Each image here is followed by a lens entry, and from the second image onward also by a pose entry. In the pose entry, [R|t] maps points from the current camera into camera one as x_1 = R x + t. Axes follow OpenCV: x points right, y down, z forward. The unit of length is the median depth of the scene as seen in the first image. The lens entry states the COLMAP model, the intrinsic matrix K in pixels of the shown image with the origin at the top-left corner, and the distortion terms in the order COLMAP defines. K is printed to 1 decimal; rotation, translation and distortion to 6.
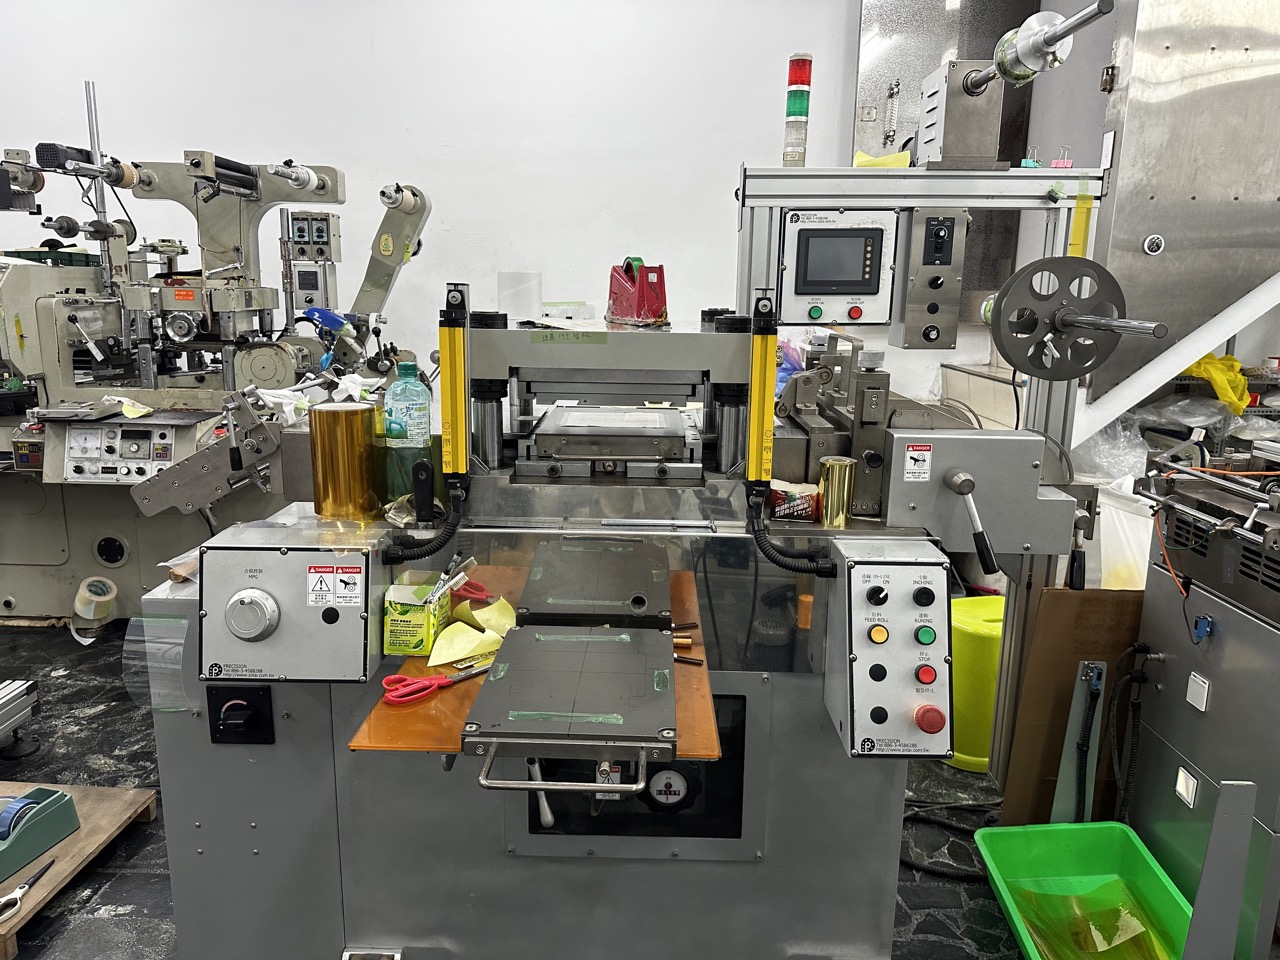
lens RADIAL K [[911.4, 0, 640.0], [0, 911.4, 480.0], [0, 0, 1]] dist [0.003308, -0.003539]
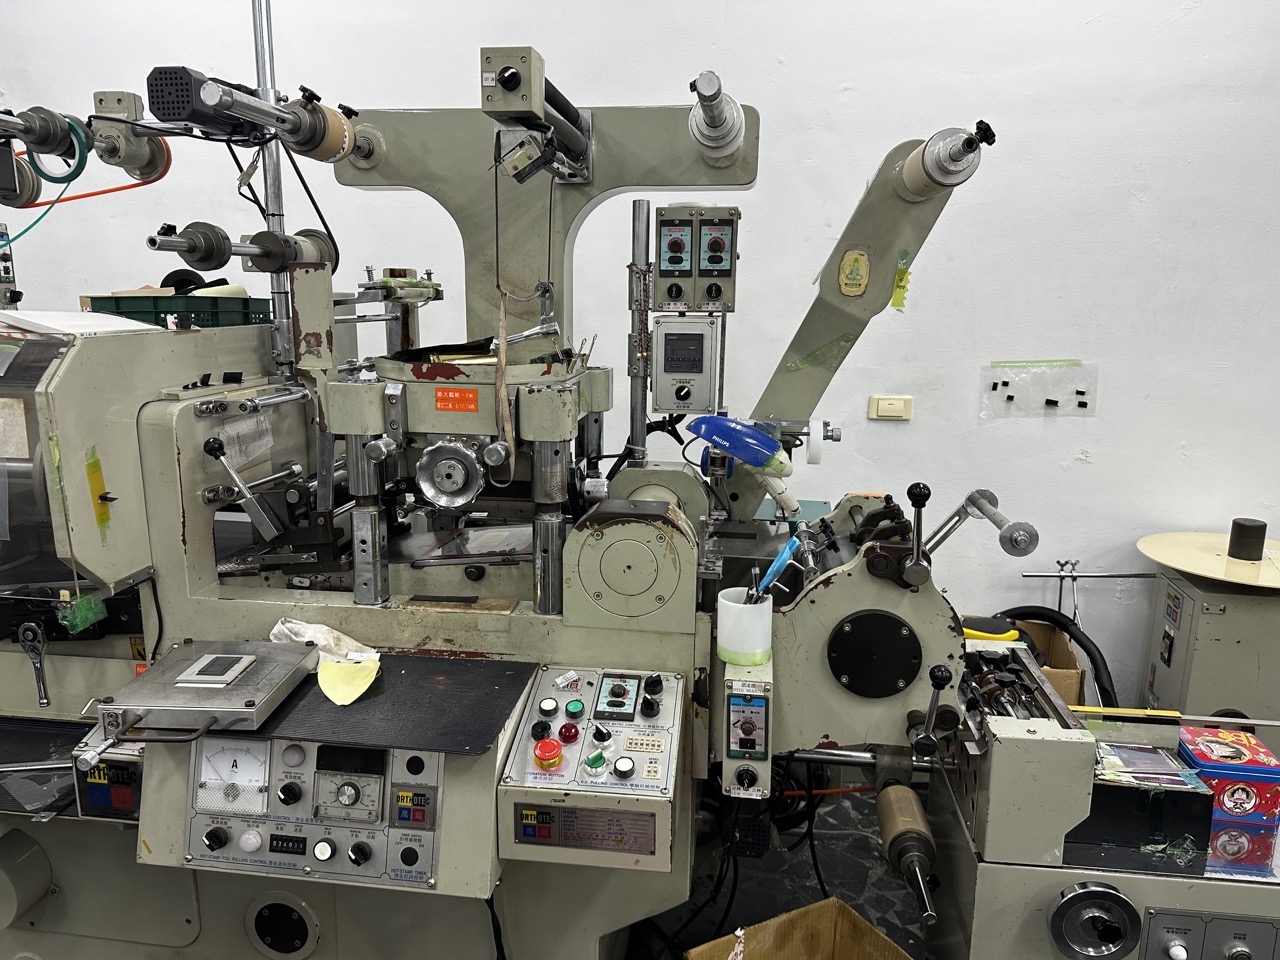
lens RADIAL K [[890.3, 0, 636.7], [0, 890.3, 483.6], [0, 0, 1]] dist [0.131092, -0.225798]
pose [[0.991024, 0.016255, -0.132694, -0.339139], [-0.017024, 0.999844, -0.004662, -0.154278], [0.132597, 0.006880, 0.991146, 0.557536]]
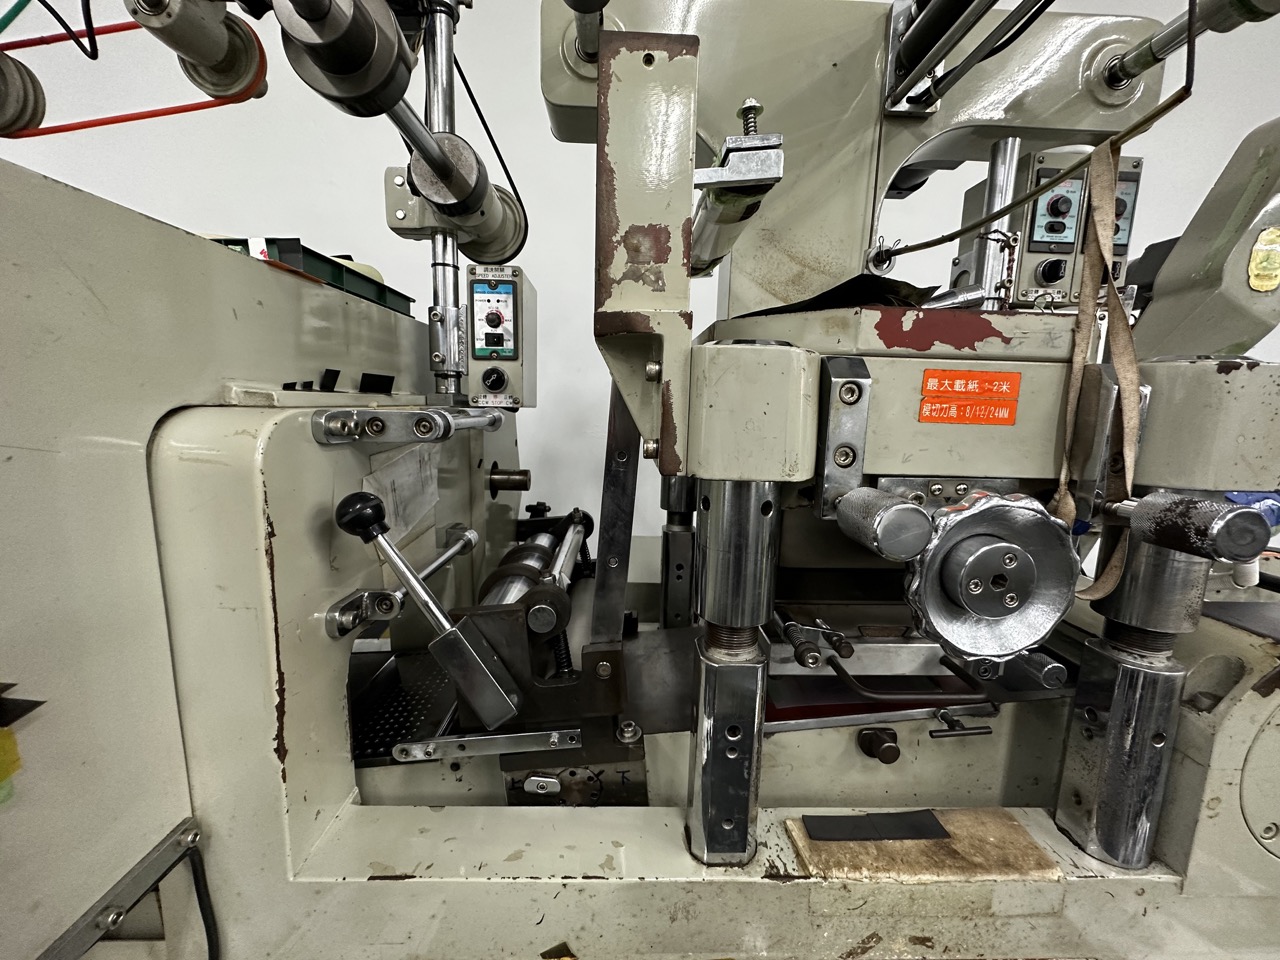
lens RADIAL K [[508.5, 0, 642.8], [0, 508.5, 479.1], [0, 0, 1]] dist [0.000813, 0.000137]
pose [[0.999537, -0.000498, 0.030424, -0.543867], [0.002448, 0.997942, -0.064079, -0.170701], [-0.030329, 0.064124, 0.997481, 0.855402]]
